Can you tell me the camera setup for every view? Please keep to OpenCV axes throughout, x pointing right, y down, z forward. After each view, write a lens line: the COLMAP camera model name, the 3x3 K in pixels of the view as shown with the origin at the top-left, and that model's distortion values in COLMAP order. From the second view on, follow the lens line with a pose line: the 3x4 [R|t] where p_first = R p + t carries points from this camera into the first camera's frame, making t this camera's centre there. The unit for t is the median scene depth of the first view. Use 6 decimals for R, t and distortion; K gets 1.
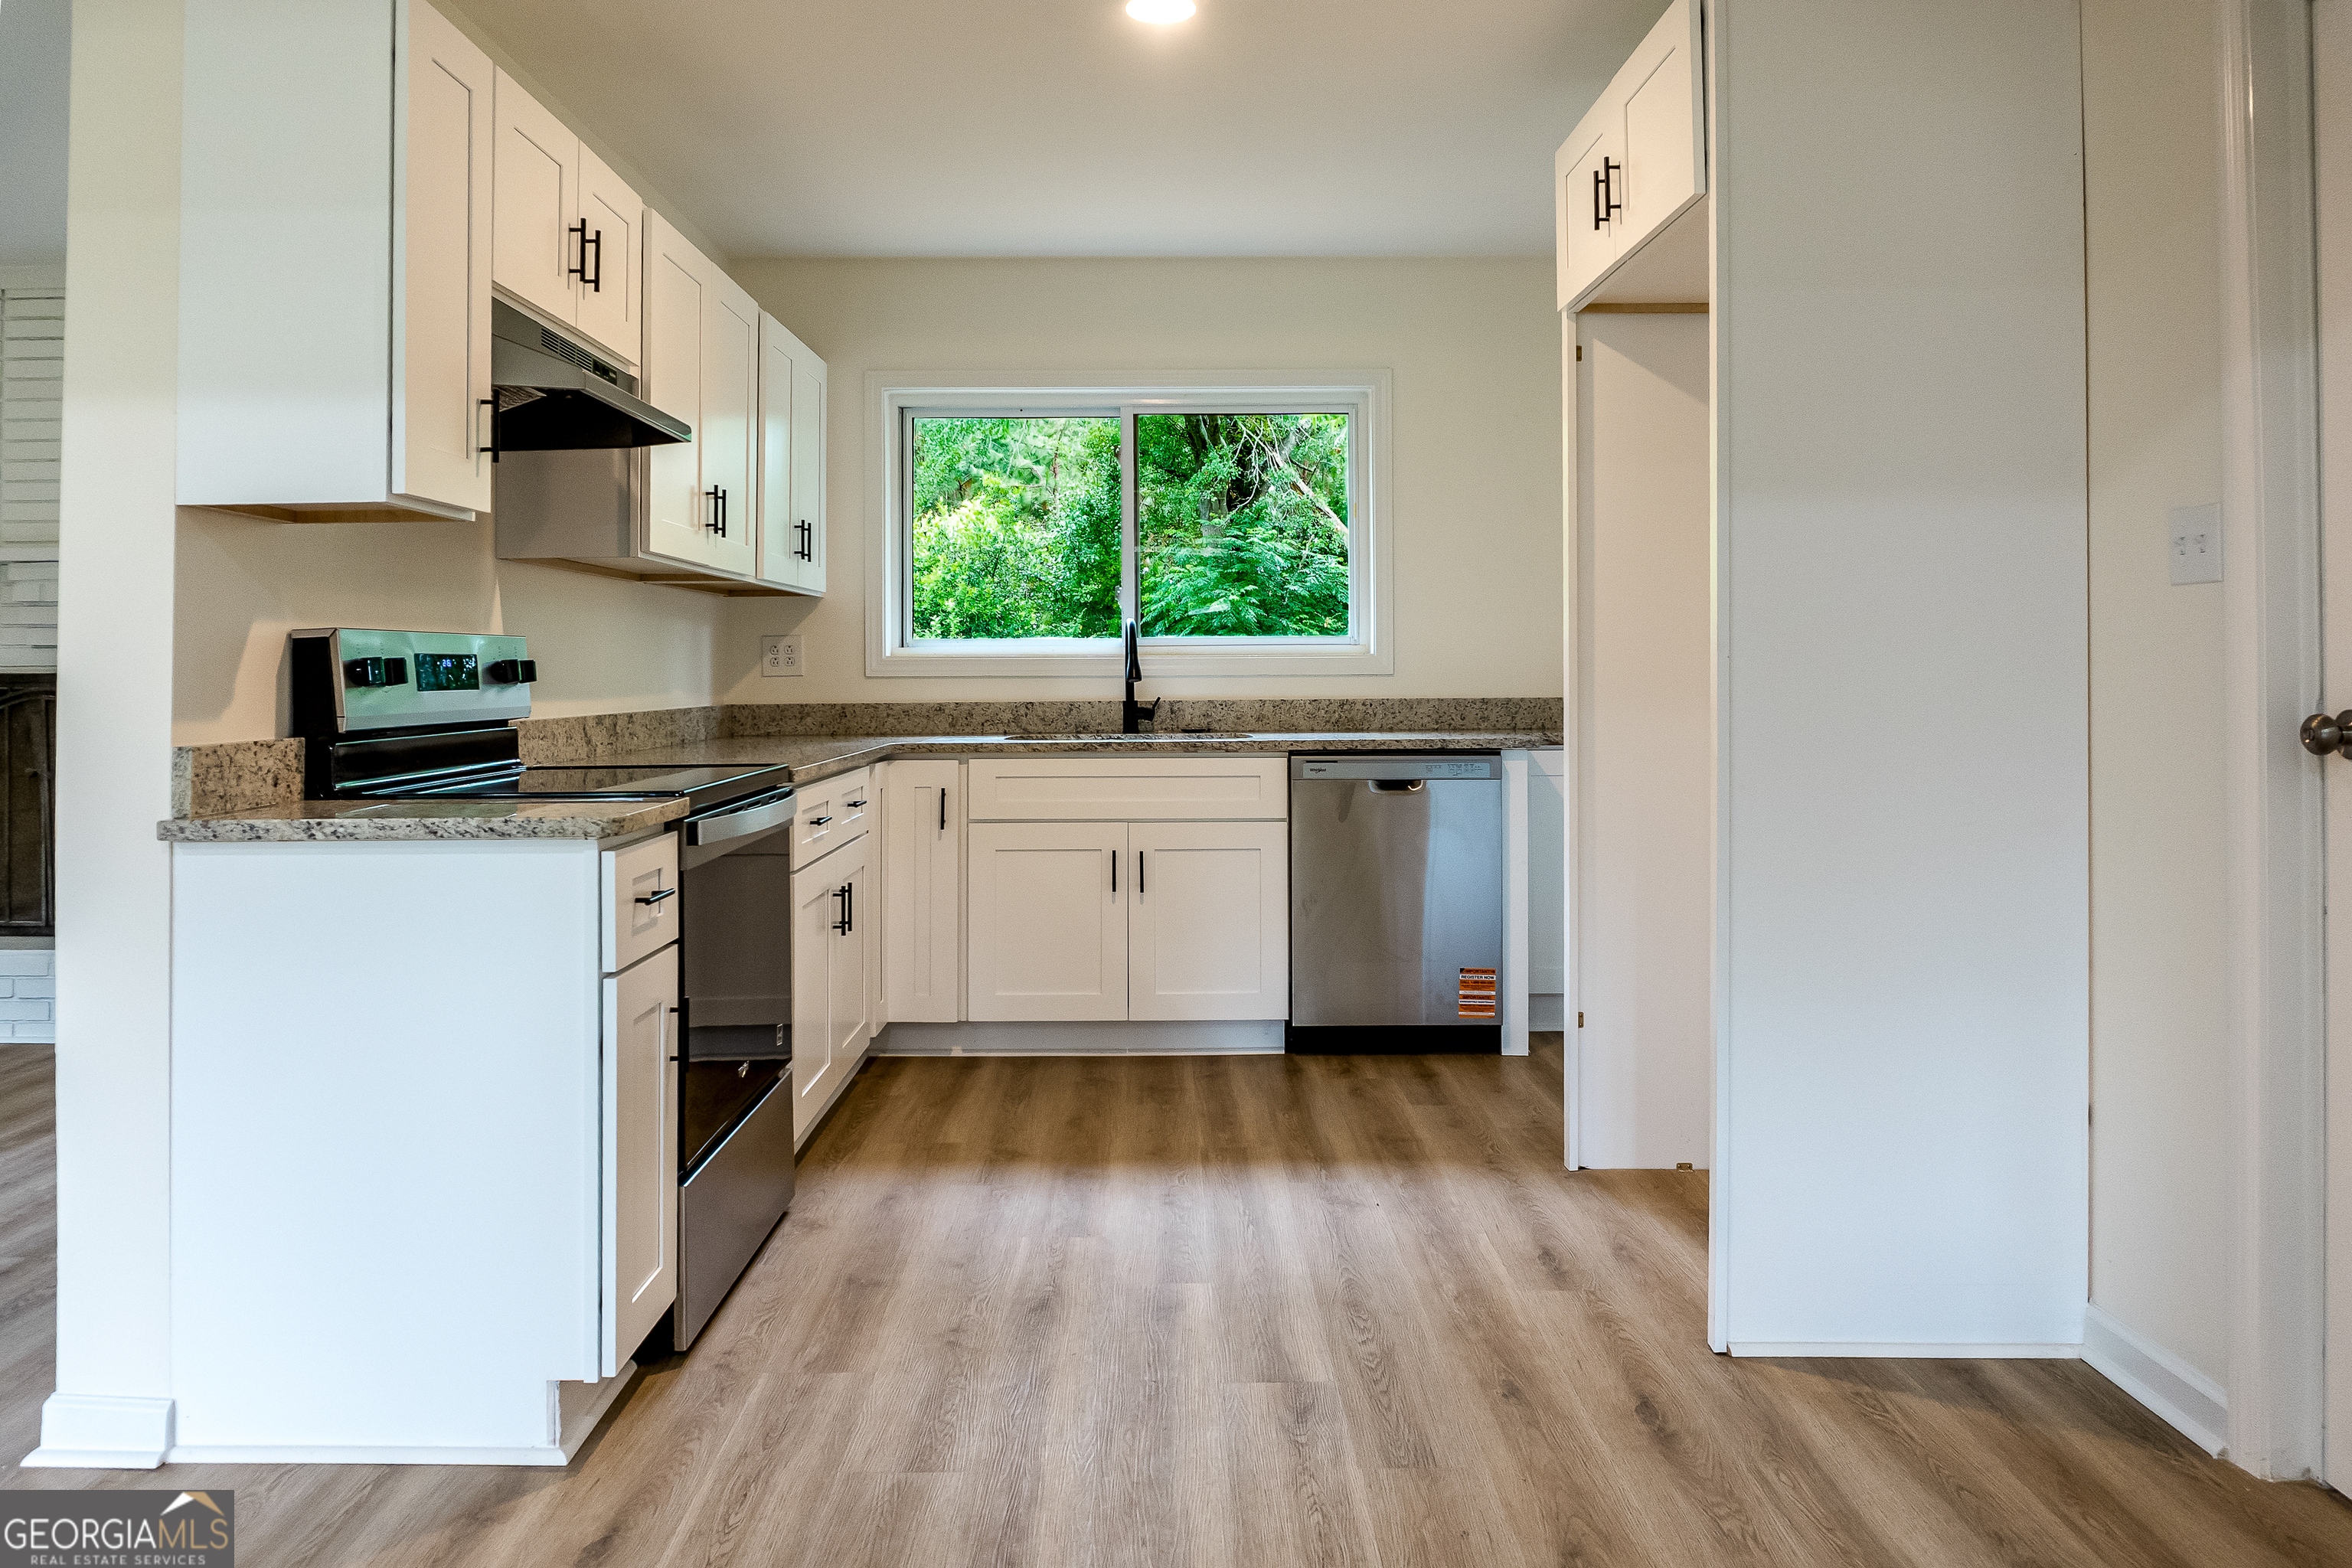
lens RADIAL K [[1591.7, 0, 1161.2], [0, 1591.7, 614.5], [0, 0, 1]] dist [-0.019205, -0.002016]
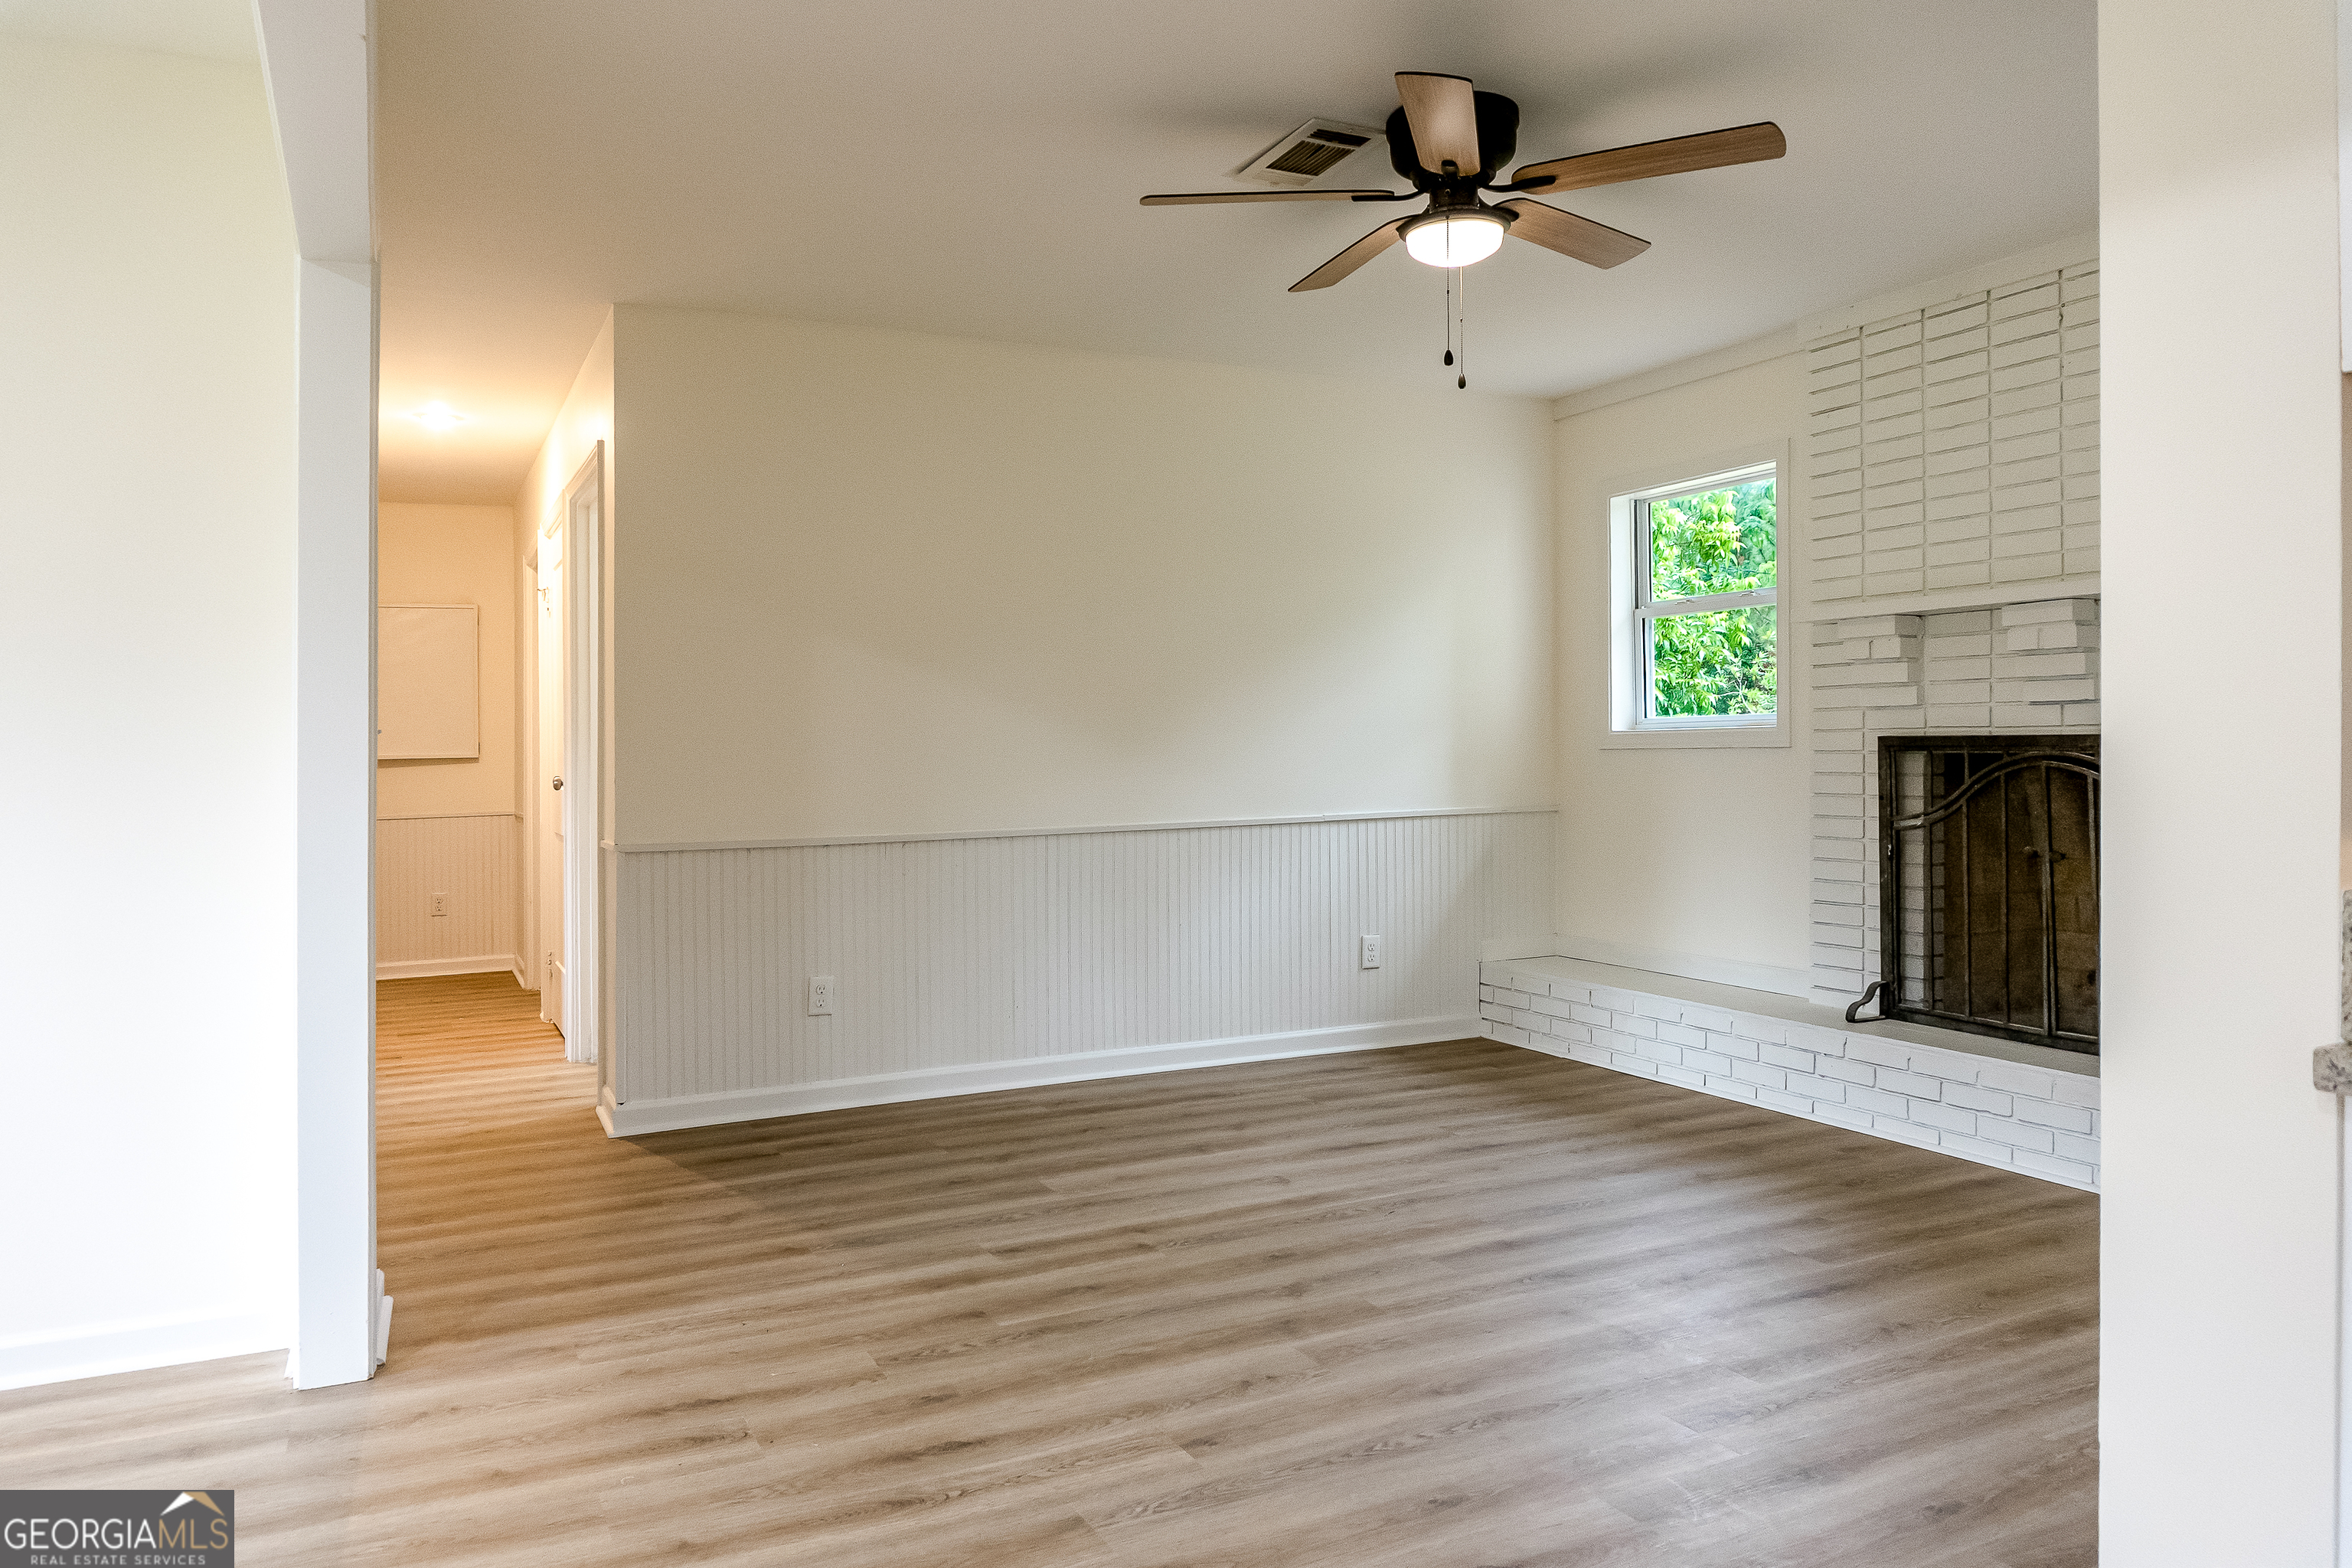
lens RADIAL K [[1591.7, 0, 1163.7], [0, 1591.7, 783.7], [0, 0, 1]] dist [-0.019205, -0.002016]
pose [[0.437433, 0.021506, -0.898994, -0.180781], [0.039960, 0.998262, 0.043325, 0.008891], [0.898362, -0.054875, 0.435814, 0.243584]]
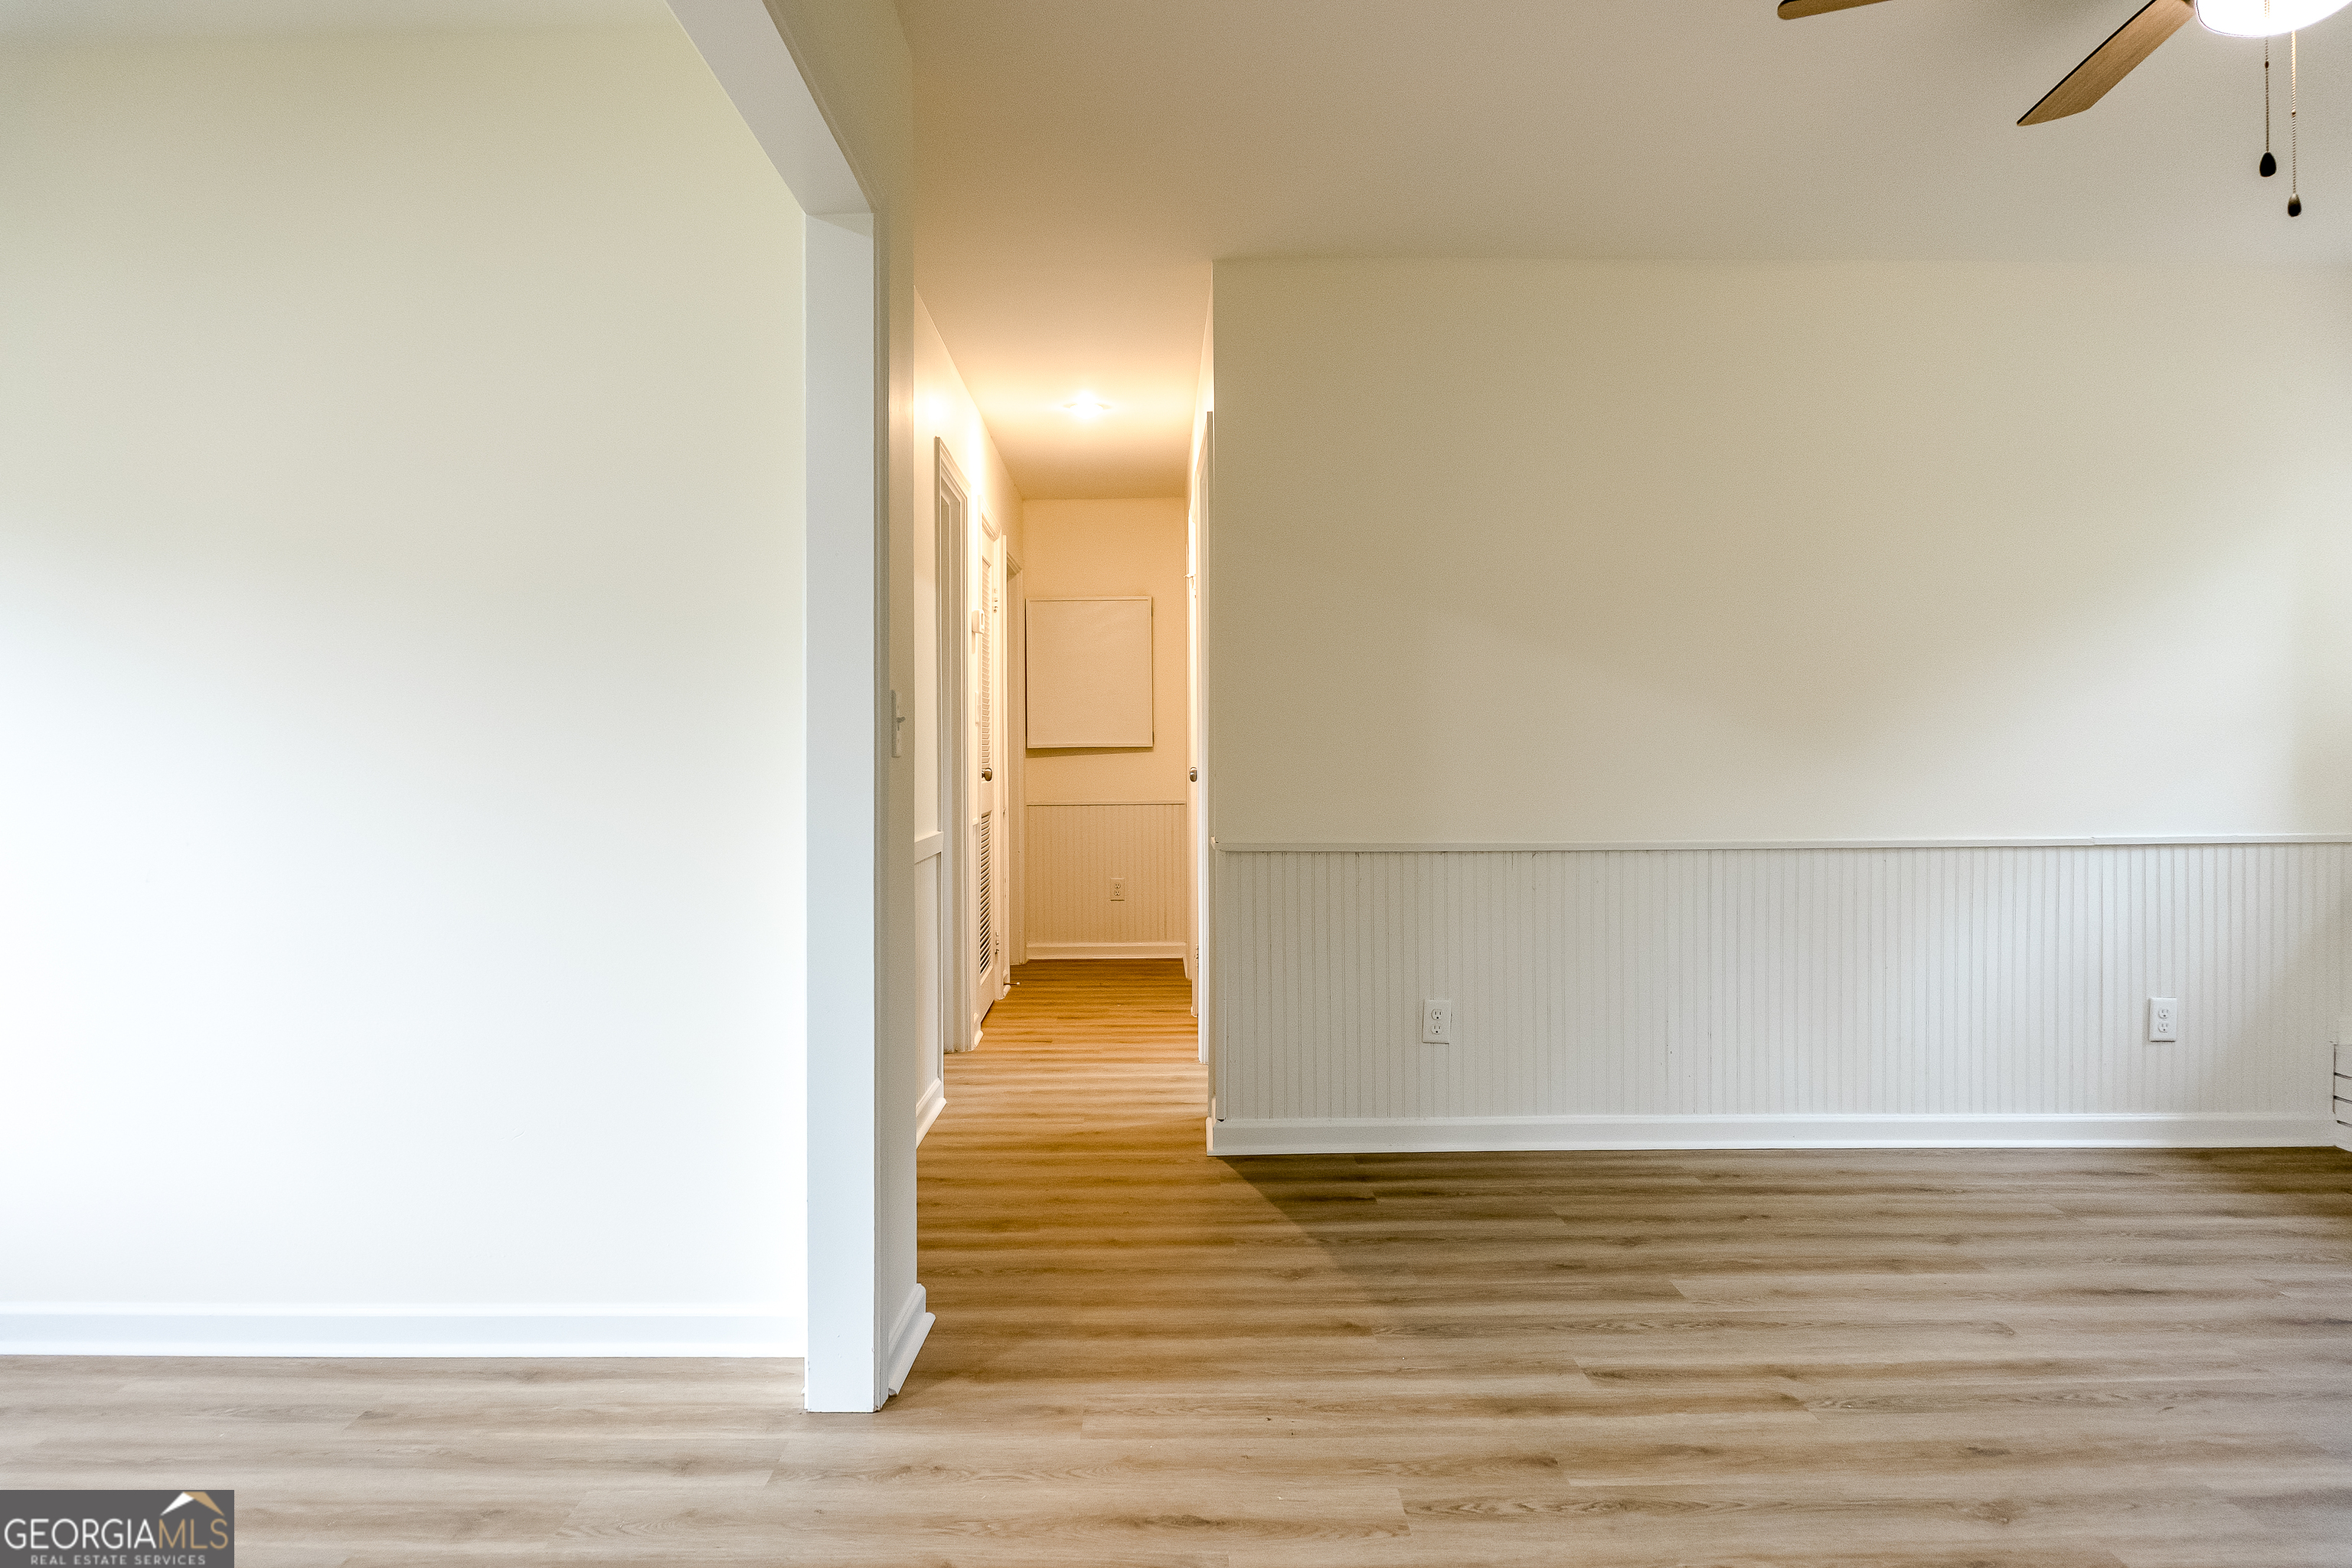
lens RADIAL K [[1591.7, 0, 1163.7], [0, 1591.7, 746.2], [0, 0, 1]] dist [-0.019205, -0.002016]
pose [[0.002488, 0.006639, -0.999975, -0.289272], [0.032487, 0.999450, 0.006716, 0.011931], [0.999469, -0.032503, 0.002271, 0.333980]]
